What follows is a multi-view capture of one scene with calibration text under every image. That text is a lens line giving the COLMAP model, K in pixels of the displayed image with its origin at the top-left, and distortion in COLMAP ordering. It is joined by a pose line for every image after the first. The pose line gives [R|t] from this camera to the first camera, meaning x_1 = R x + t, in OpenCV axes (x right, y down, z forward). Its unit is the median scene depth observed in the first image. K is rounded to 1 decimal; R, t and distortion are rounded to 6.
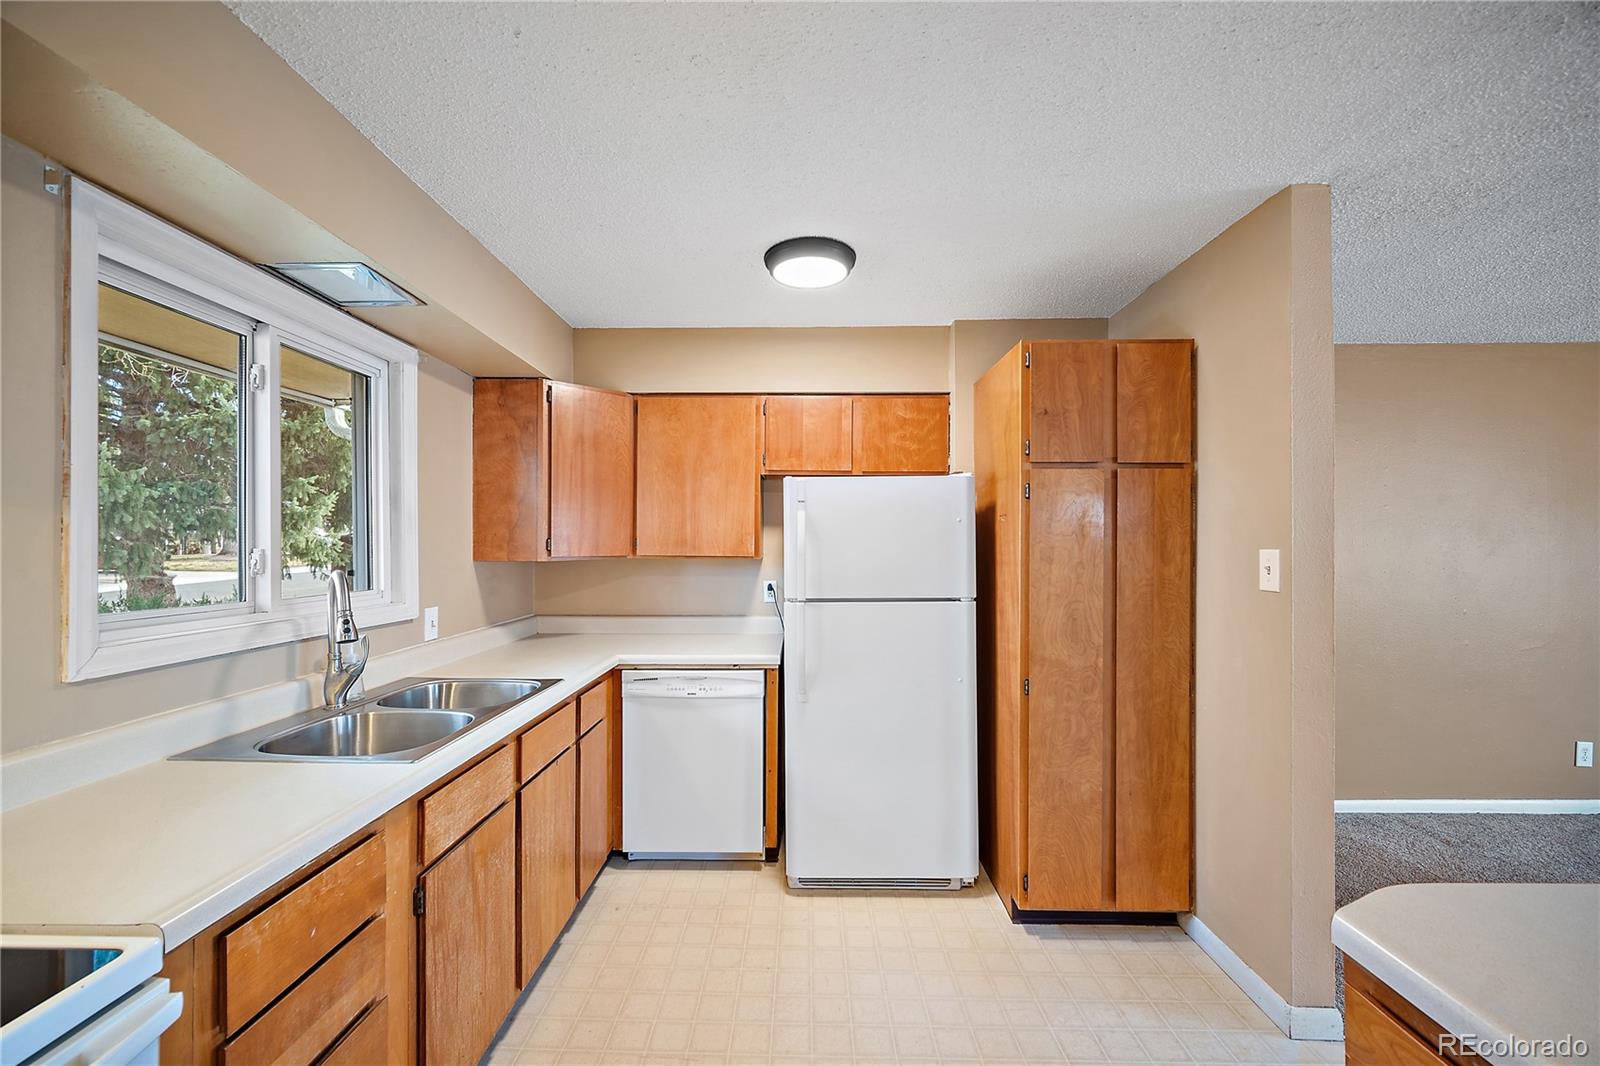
lens RADIAL K [[625.3, 0, 795.6], [0, 625.3, 537.2], [0, 0, 1]] dist [-0.001563, -0.000008]
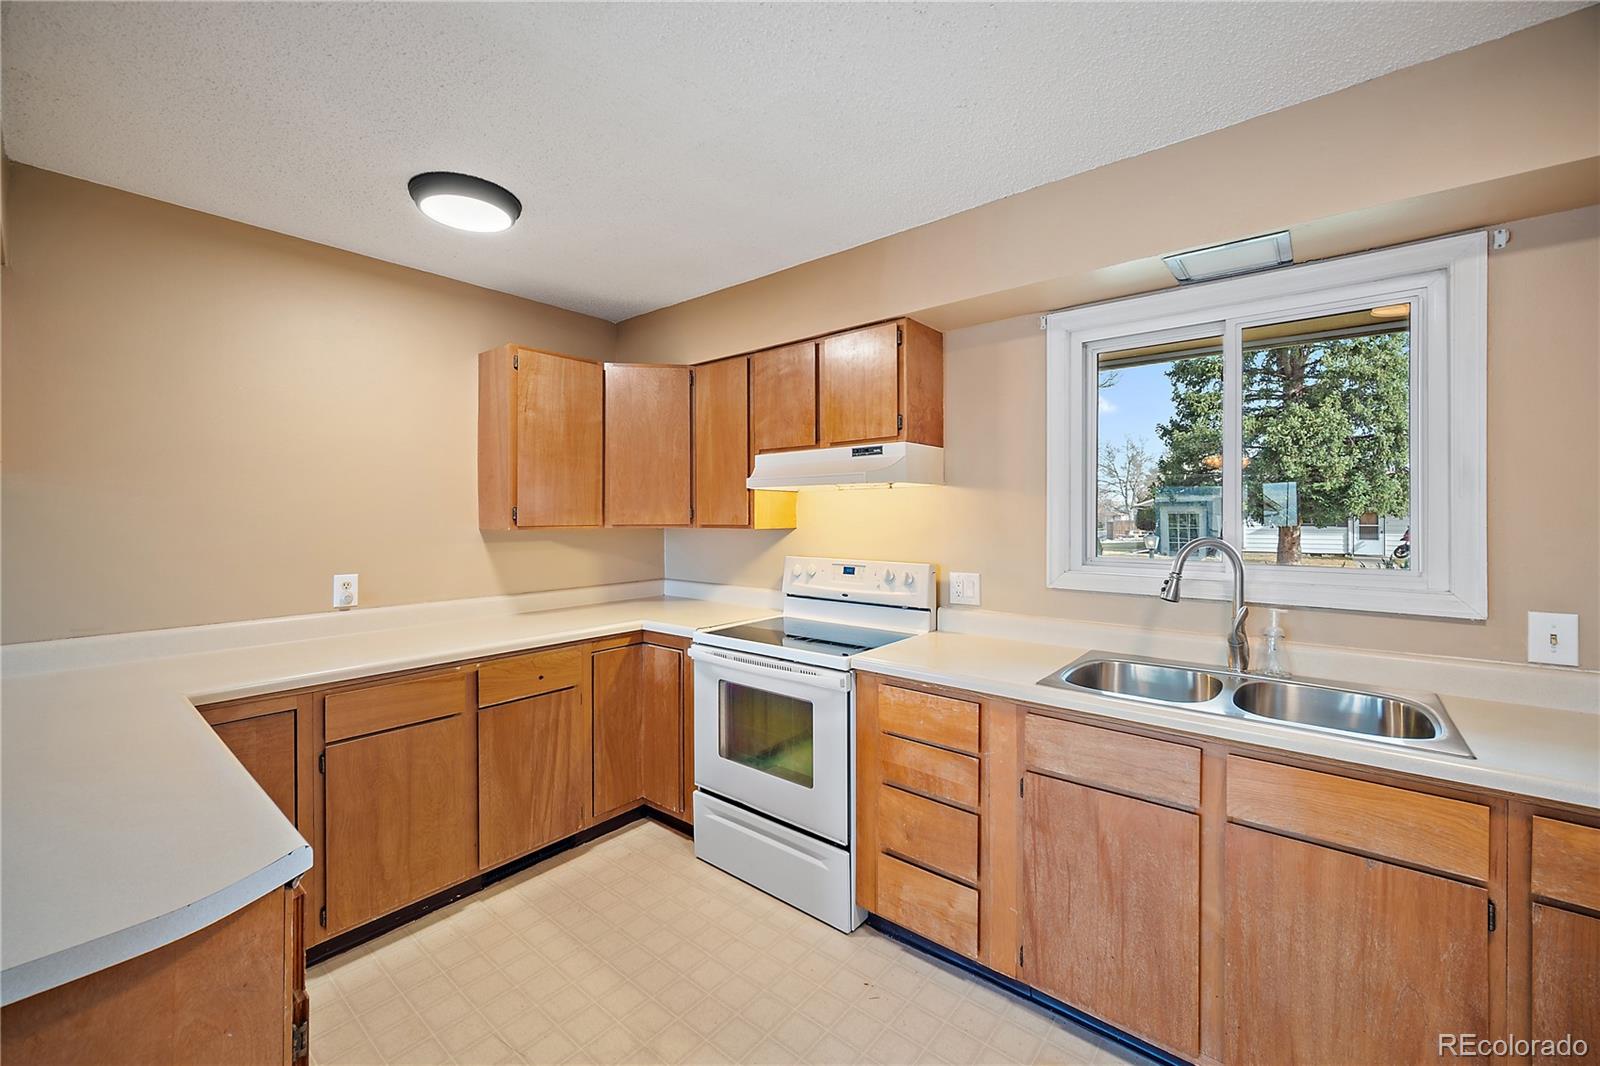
lens RADIAL K [[636.1, 0, 791.3], [0, 636.1, 515.8], [0, 0, 1]] dist [-0.001689, -0.000283]
pose [[-0.633437, 0.000692, -0.773794, 0.386780], [0.010079, 0.999922, -0.007356, 0.011016], [0.773729, -0.012458, -0.633395, 0.782632]]
